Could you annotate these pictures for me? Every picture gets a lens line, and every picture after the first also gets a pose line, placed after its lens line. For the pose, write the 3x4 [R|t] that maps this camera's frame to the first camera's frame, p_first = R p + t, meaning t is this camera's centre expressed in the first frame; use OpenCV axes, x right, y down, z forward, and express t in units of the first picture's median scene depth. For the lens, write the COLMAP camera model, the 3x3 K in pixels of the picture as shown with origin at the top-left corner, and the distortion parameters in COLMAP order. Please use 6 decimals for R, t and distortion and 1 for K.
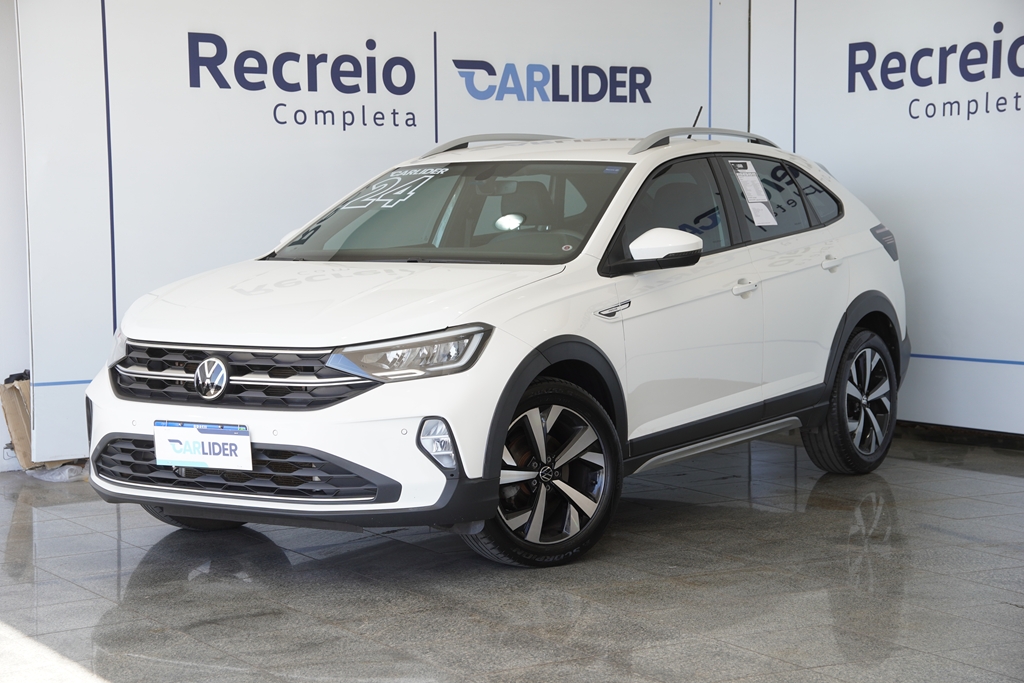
lens RADIAL K [[1971.0, 0, 507.7], [0, 1971.0, 336.8], [0, 0, 1]] dist [0.433143, 0.000000]
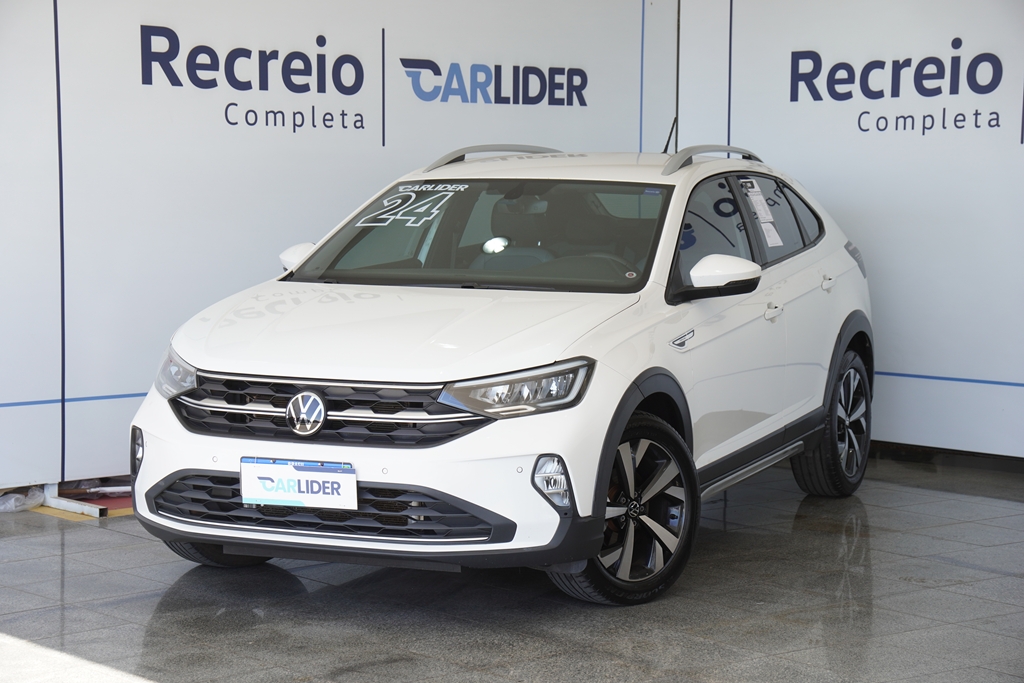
lens RADIAL K [[2151.0, 0, 507.8], [0, 2151.0, 348.6], [0, 0, 1]] dist [0.505543, 0.000000]
pose [[0.985764, 0.003077, 0.168107, -0.178555], [-0.005841, 0.999856, 0.015949, -0.021552], [-0.168034, -0.016704, 0.985640, -0.034237]]
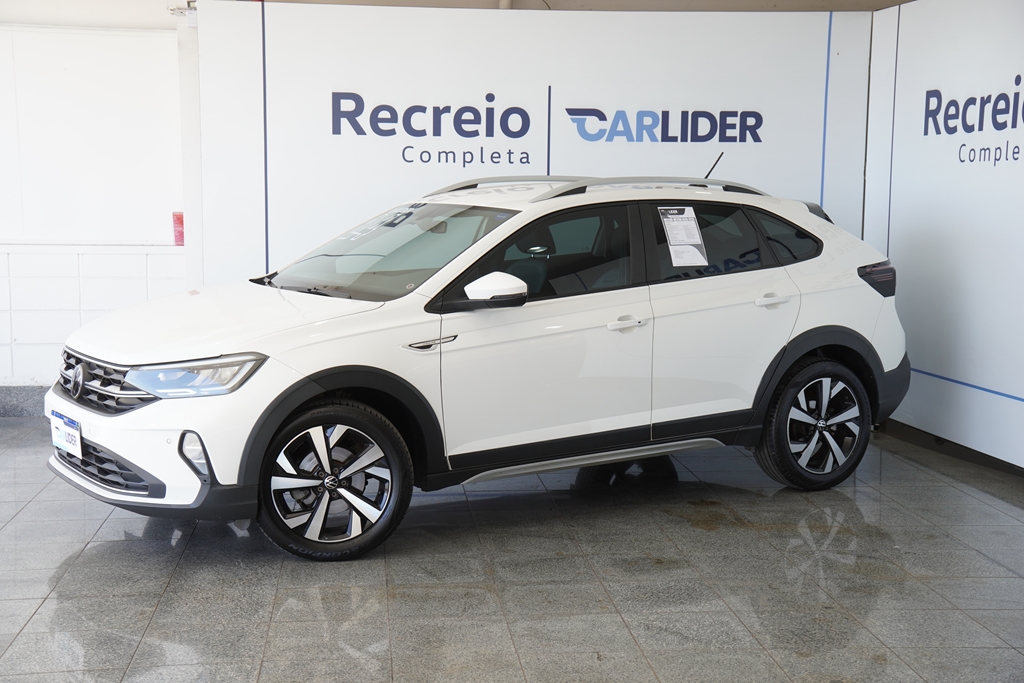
lens RADIAL K [[1439.5, 0, 510.1], [0, 1439.5, 346.2], [0, 0, 1]] dist [0.180712, 0.000000]
pose [[0.908725, 0.065987, -0.412147, 0.372175], [-0.046531, 0.997285, 0.057075, -0.052058], [0.414795, -0.032687, 0.909328, 0.216207]]
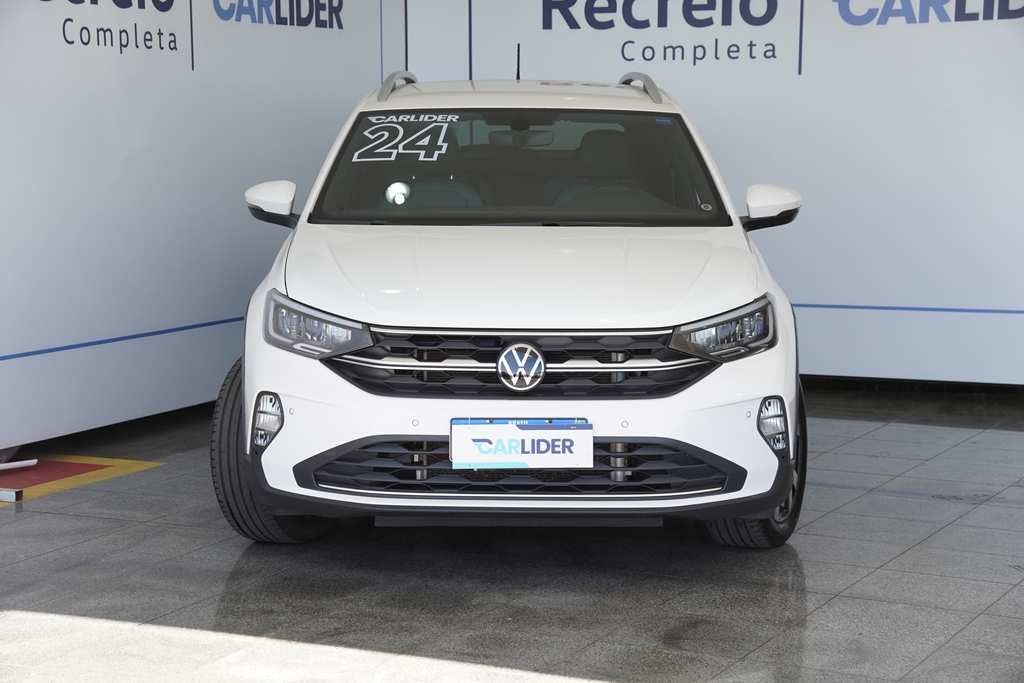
lens RADIAL K [[2151.0, 0, 512.3], [0, 2151.0, 348.2], [0, 0, 1]] dist [0.505543, 0.000000]
pose [[0.830646, -0.050037, 0.554548, -0.532765], [0.024654, 0.998282, 0.053146, -0.029991], [-0.556255, -0.030474, 0.830453, 0.164002]]
